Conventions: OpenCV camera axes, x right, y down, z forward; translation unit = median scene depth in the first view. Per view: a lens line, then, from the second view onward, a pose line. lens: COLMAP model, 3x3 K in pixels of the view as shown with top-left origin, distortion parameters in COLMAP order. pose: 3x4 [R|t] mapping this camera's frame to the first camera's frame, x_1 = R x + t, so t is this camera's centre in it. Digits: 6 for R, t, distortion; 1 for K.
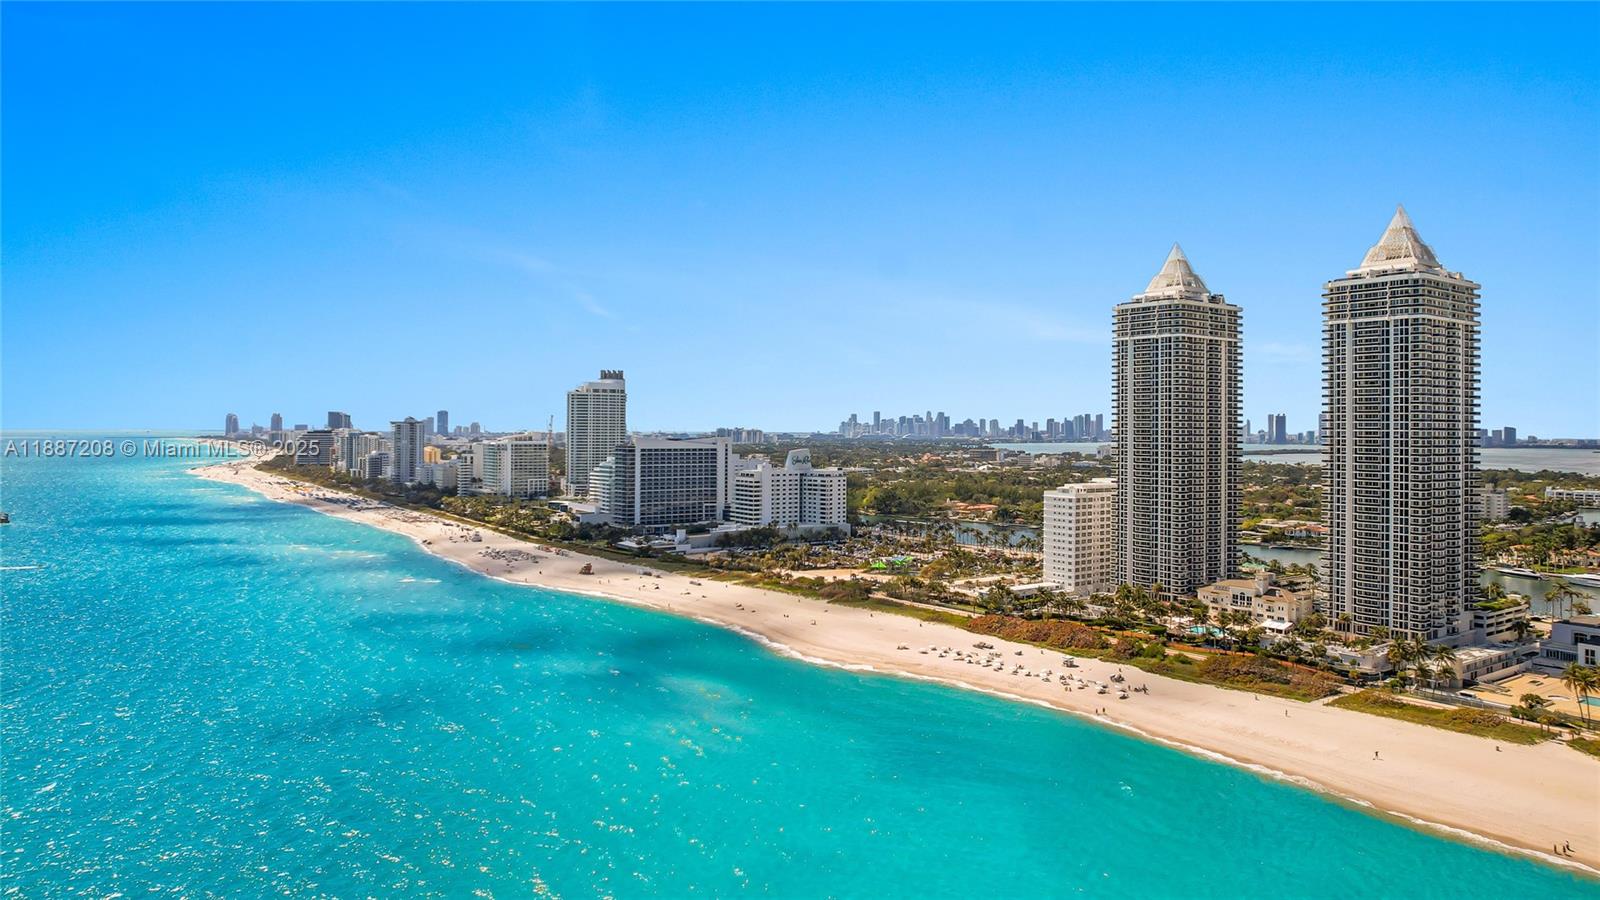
lens RADIAL K [[1021.7, 0, 801.1], [0, 1021.7, 444.4], [0, 0, 1]] dist [-0.011341, 0.000115]
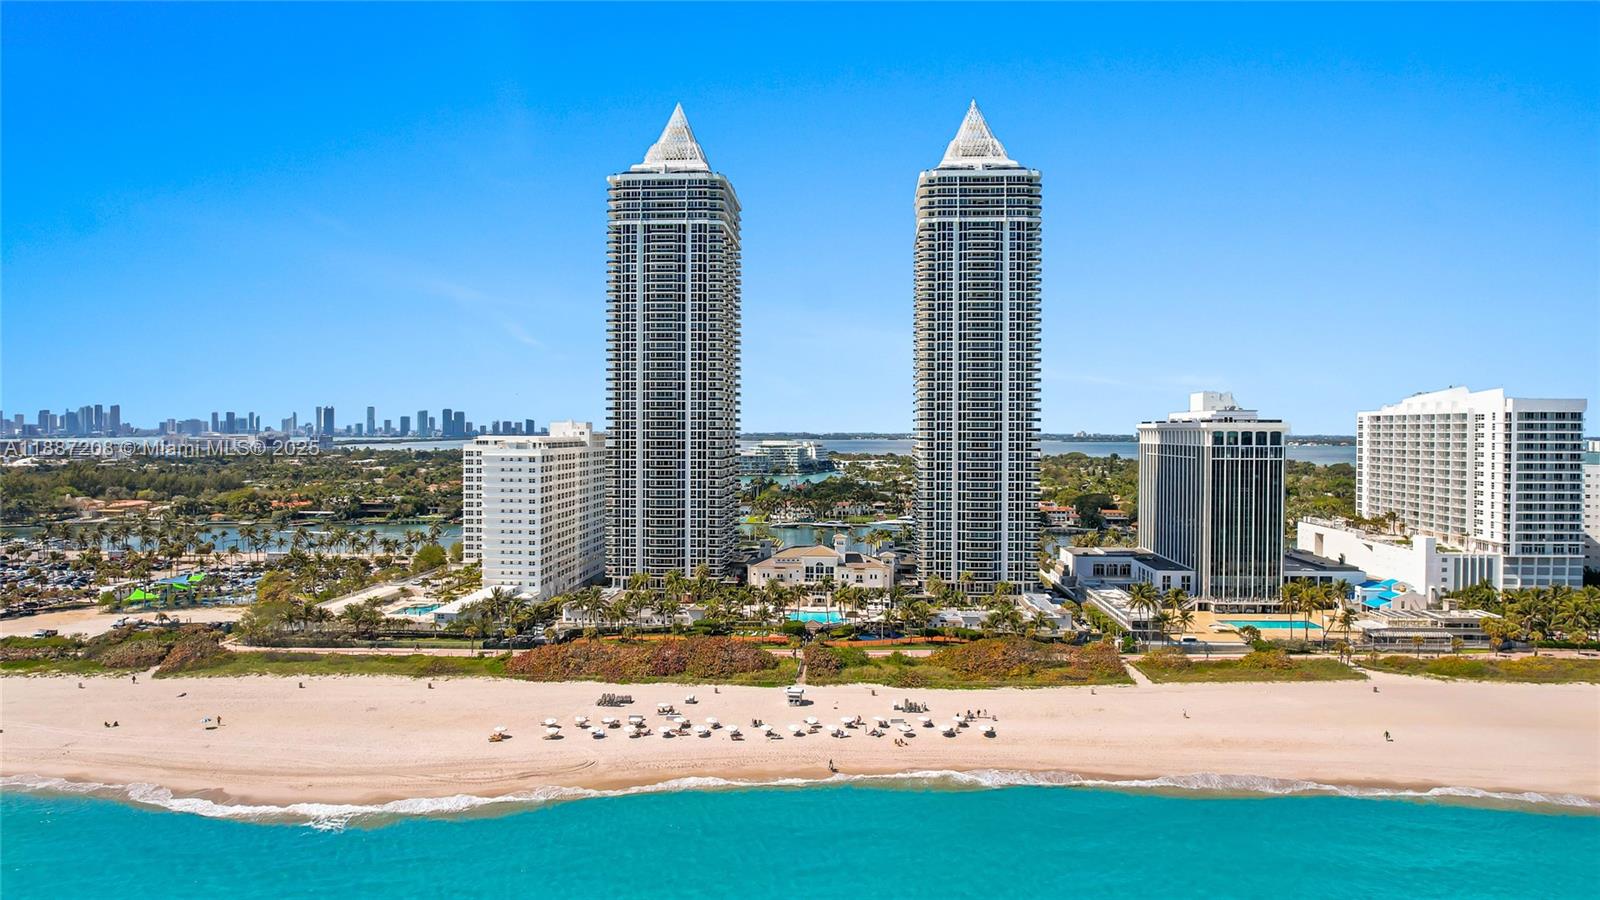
lens RADIAL K [[1021.7, 0, 797.7], [0, 1021.7, 450.5], [0, 0, 1]] dist [-0.011341, 0.000115]
pose [[0.640350, -0.019328, 0.767840, -0.161092], [0.009952, 0.999808, 0.016867, 0.044527], [-0.768019, -0.003159, 0.640420, 0.490066]]
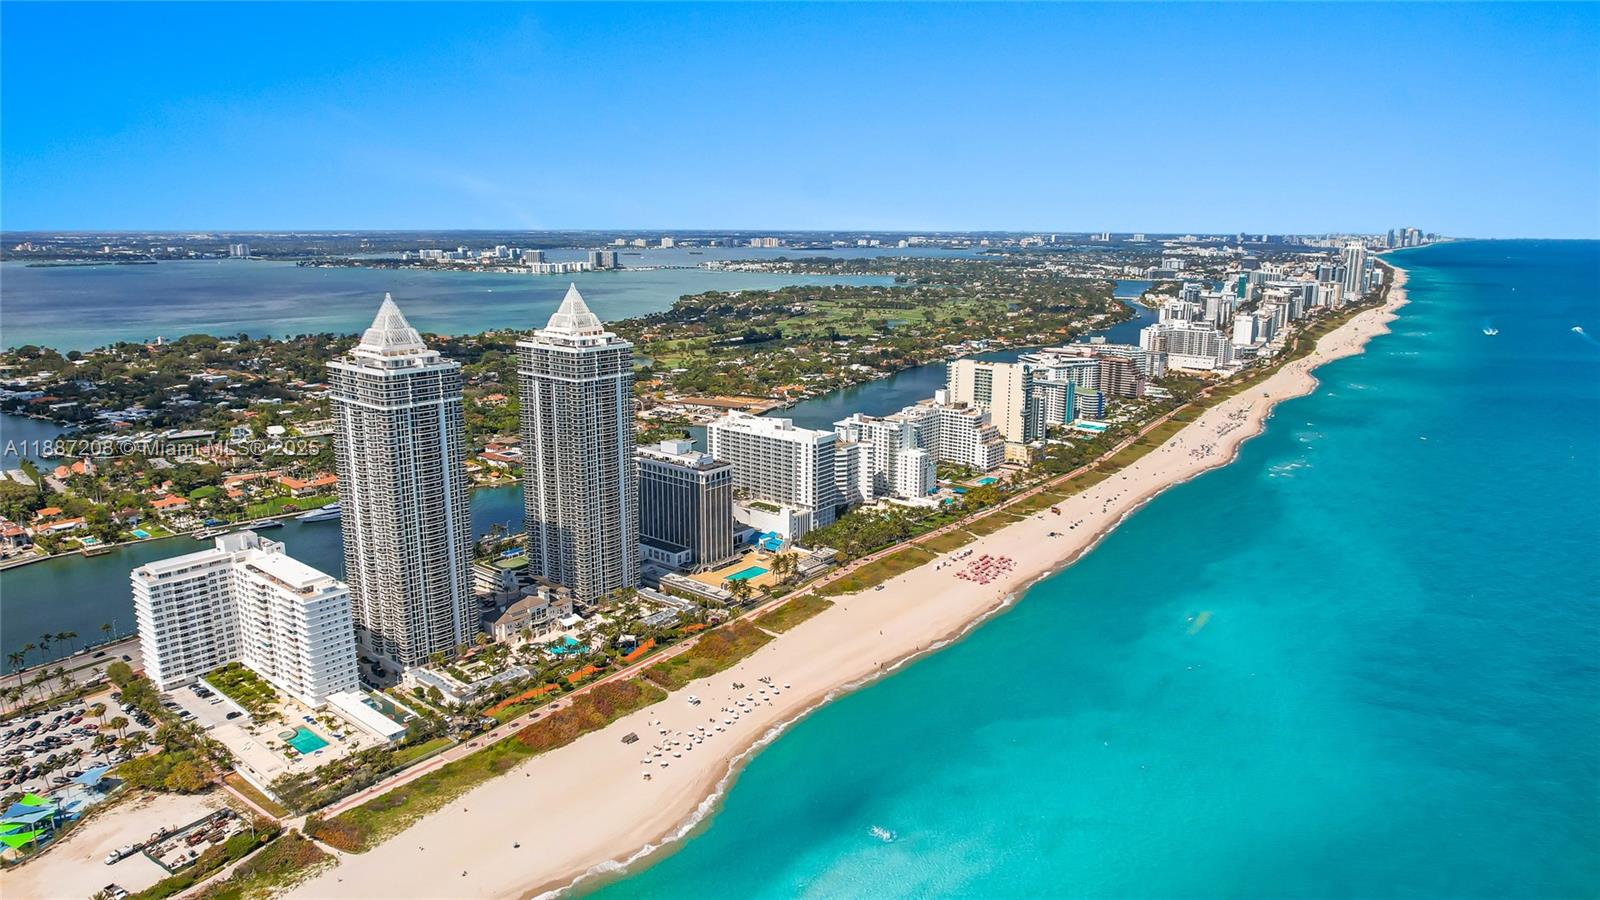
lens RADIAL K [[1021.7, 0, 799.0], [0, 1021.7, 449.9], [0, 0, 1]] dist [-0.011341, 0.000115]
pose [[-0.240472, -0.216927, 0.946106, -0.678050], [0.008198, 0.974219, 0.225456, -0.282960], [-0.970621, 0.061973, -0.232494, 0.918270]]
